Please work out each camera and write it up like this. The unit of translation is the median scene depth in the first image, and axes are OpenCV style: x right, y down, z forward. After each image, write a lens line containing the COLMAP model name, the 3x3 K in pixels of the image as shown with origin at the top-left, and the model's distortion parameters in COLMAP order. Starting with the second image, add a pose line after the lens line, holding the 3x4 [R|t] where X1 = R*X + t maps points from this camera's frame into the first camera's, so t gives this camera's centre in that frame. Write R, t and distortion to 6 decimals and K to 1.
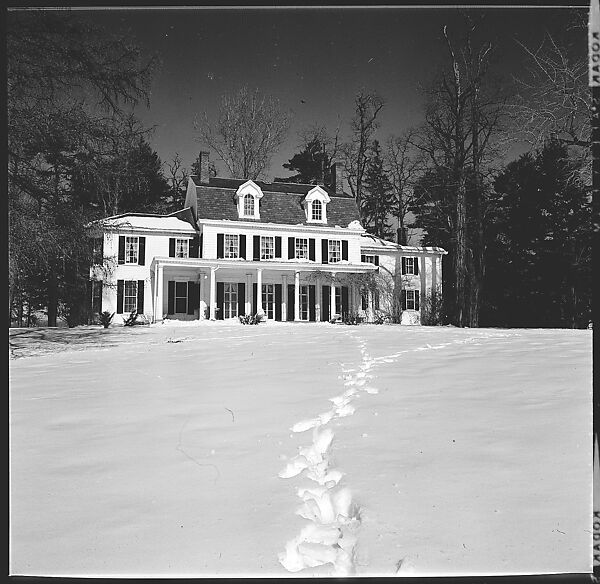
lens RADIAL K [[574.2, 0, 301.8], [0, 574.2, 293.0], [0, 0, 1]] dist [-0.052772, 0.001578]
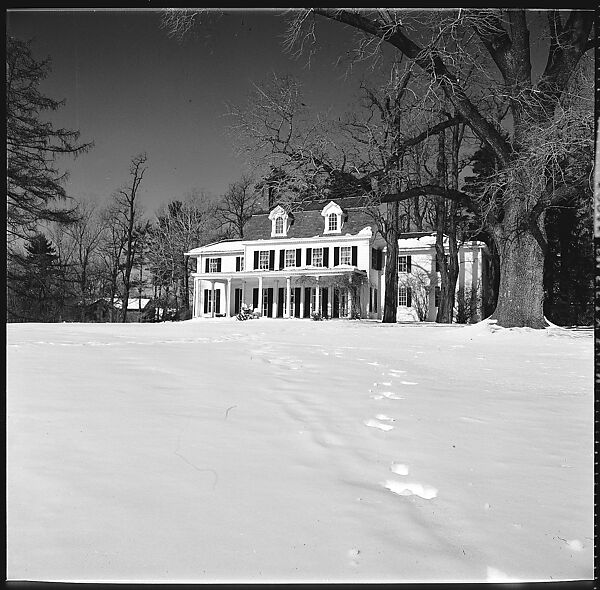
lens RADIAL K [[576.3, 0, 302.5], [0, 576.3, 296.6], [0, 0, 1]] dist [-0.051301, -0.007862]
pose [[0.753693, -0.031016, -0.656494, 0.766857], [0.035495, 0.999349, -0.006464, 0.011692], [0.656267, -0.018430, 0.754304, 0.081268]]
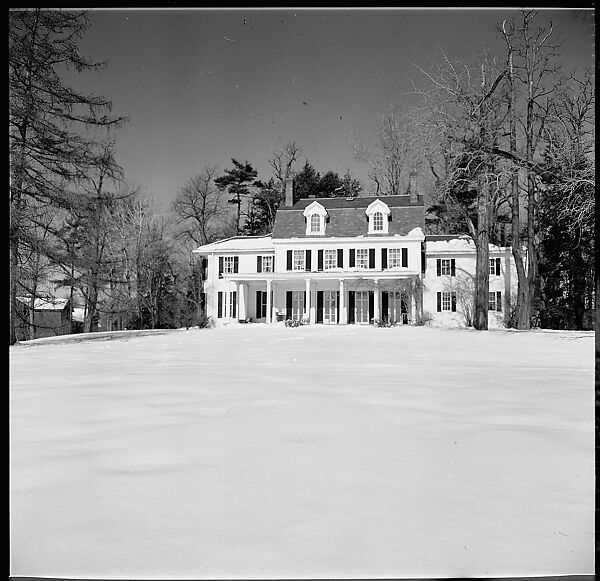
lens RADIAL K [[574.2, 0, 301.8], [0, 574.2, 291.5], [0, 0, 1]] dist [-0.052772, 0.001578]
pose [[0.881562, -0.029286, -0.471160, 0.422105], [0.029560, 0.999540, -0.006820, -0.008970], [0.471143, -0.007915, 0.882021, -0.029404]]
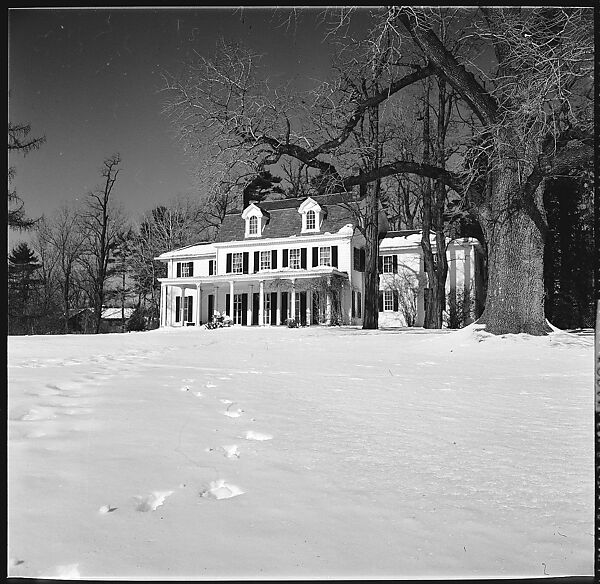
lens RADIAL K [[574.2, 0, 301.8], [0, 574.2, 293.0], [0, 0, 1]] dist [-0.052772, 0.001578]
pose [[0.752123, -0.056756, -0.656574, 0.728761], [0.053599, 0.998252, -0.024893, 0.016239], [0.656840, -0.016469, 0.753850, 0.193776]]
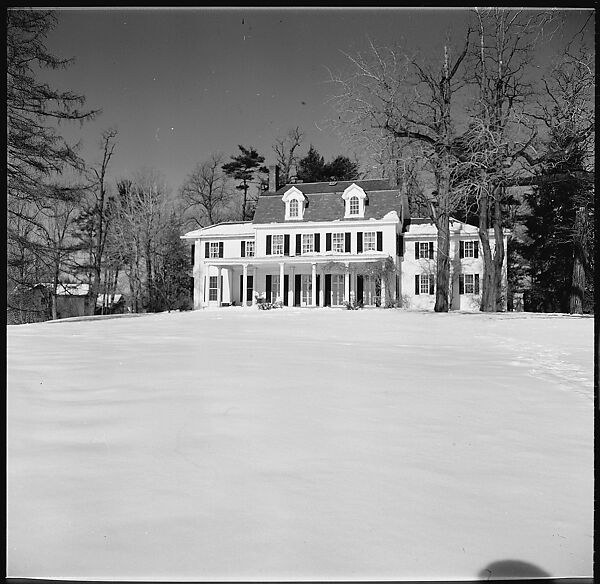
lens RADIAL K [[574.2, 0, 301.8], [0, 574.2, 293.0], [0, 0, 1]] dist [-0.052772, 0.001578]
pose [[0.844850, -0.019621, -0.534643, 0.546164], [0.036179, 0.999135, 0.020502, -0.003239], [0.533779, -0.036664, 0.844829, 0.009274]]
